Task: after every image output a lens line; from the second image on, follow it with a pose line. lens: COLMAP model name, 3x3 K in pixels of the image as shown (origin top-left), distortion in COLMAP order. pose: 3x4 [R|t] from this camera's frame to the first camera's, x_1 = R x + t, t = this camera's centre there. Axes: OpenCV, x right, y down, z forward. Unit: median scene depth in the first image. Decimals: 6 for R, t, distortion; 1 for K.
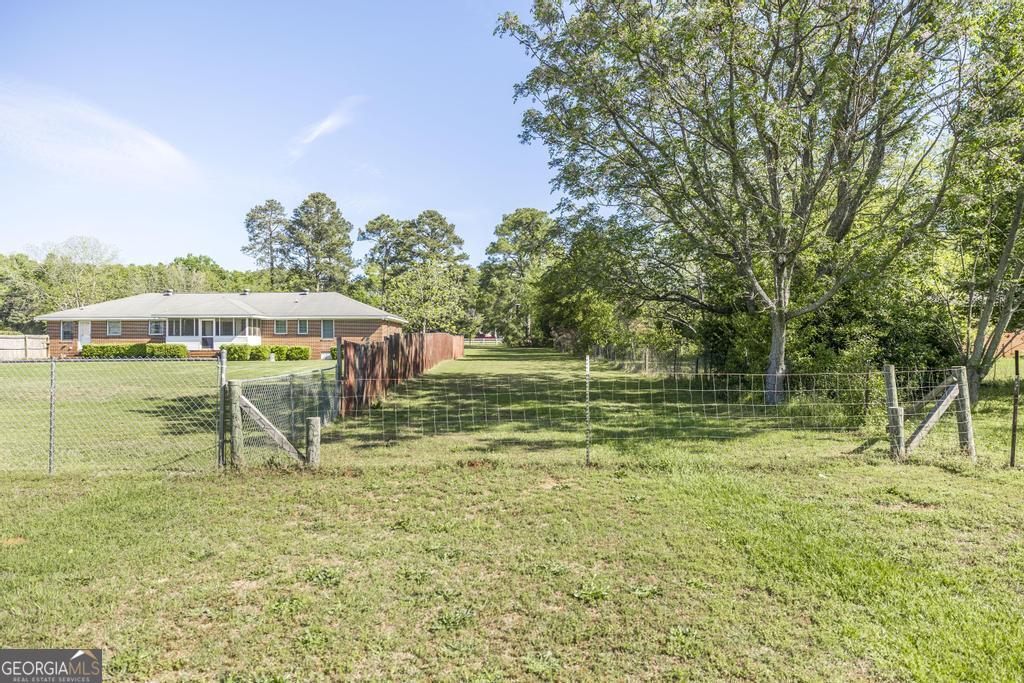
lens RADIAL K [[629.0, 0, 513.8], [0, 629.0, 339.2], [0, 0, 1]] dist [0.008600, 0.000887]
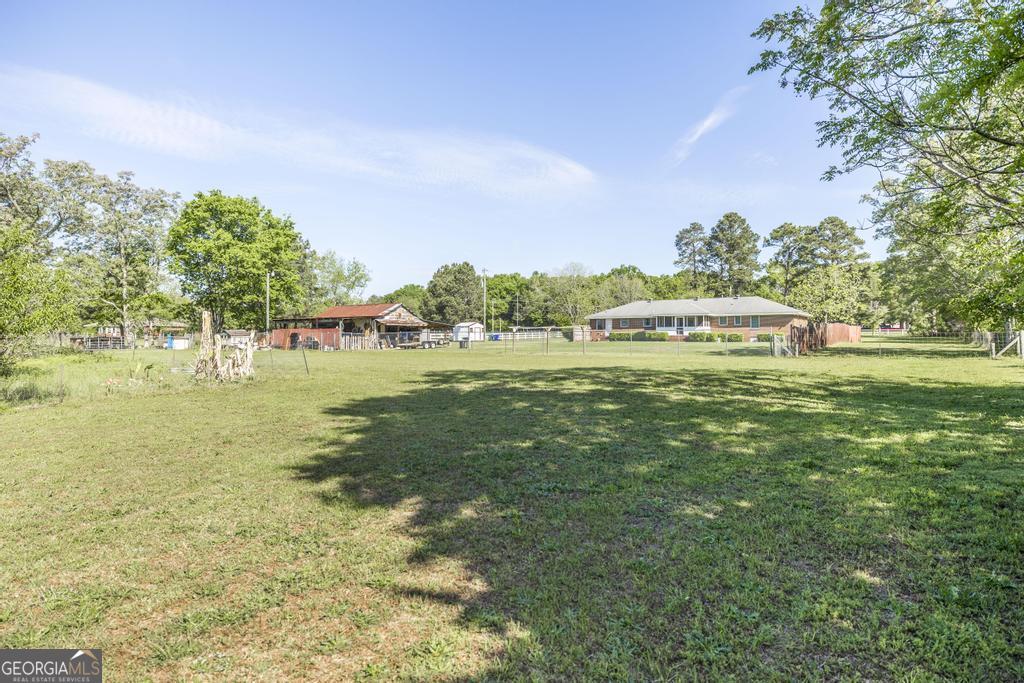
lens RADIAL K [[629.0, 0, 513.1], [0, 629.0, 334.6], [0, 0, 1]] dist [0.008600, 0.000887]
pose [[0.825319, -0.001359, -0.564665, 0.037596], [0.002920, 0.999994, 0.001862, 0.004920], [0.564659, -0.003185, 0.825318, -0.277941]]
